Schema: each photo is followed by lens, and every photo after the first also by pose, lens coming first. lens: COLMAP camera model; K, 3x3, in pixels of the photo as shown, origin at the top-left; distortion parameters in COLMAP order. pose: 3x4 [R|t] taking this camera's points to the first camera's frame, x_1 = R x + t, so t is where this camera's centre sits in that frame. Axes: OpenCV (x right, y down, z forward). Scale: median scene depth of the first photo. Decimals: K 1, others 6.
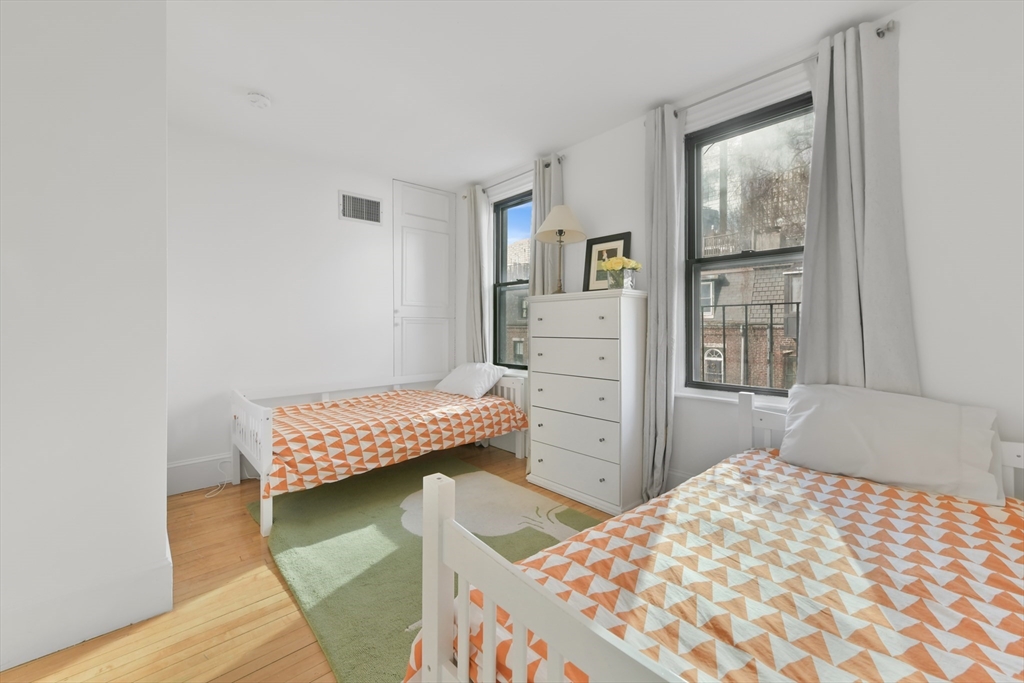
lens RADIAL K [[413.5, 0, 509.6], [0, 413.5, 331.6], [0, 0, 1]] dist [0.000987, 0.000500]
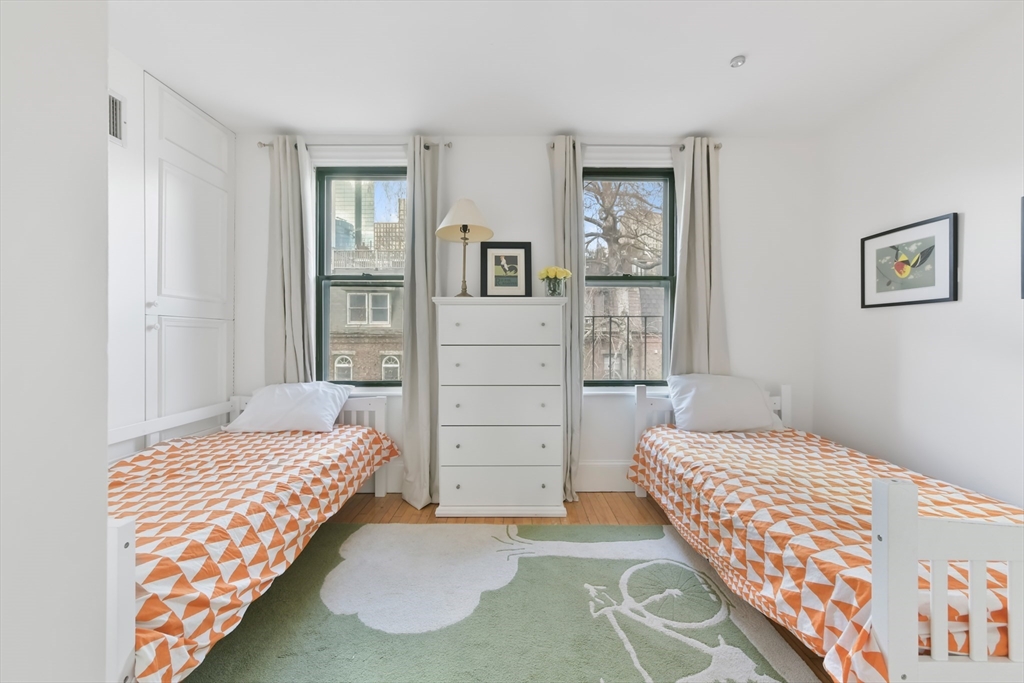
lens RADIAL K [[413.5, 0, 513.3], [0, 413.5, 341.0], [0, 0, 1]] dist [0.000987, 0.000500]
pose [[0.665756, -0.006117, 0.746144, -0.481283], [0.005191, 0.999980, 0.003567, 0.001956], [-0.746151, 0.001498, 0.665775, 0.320752]]
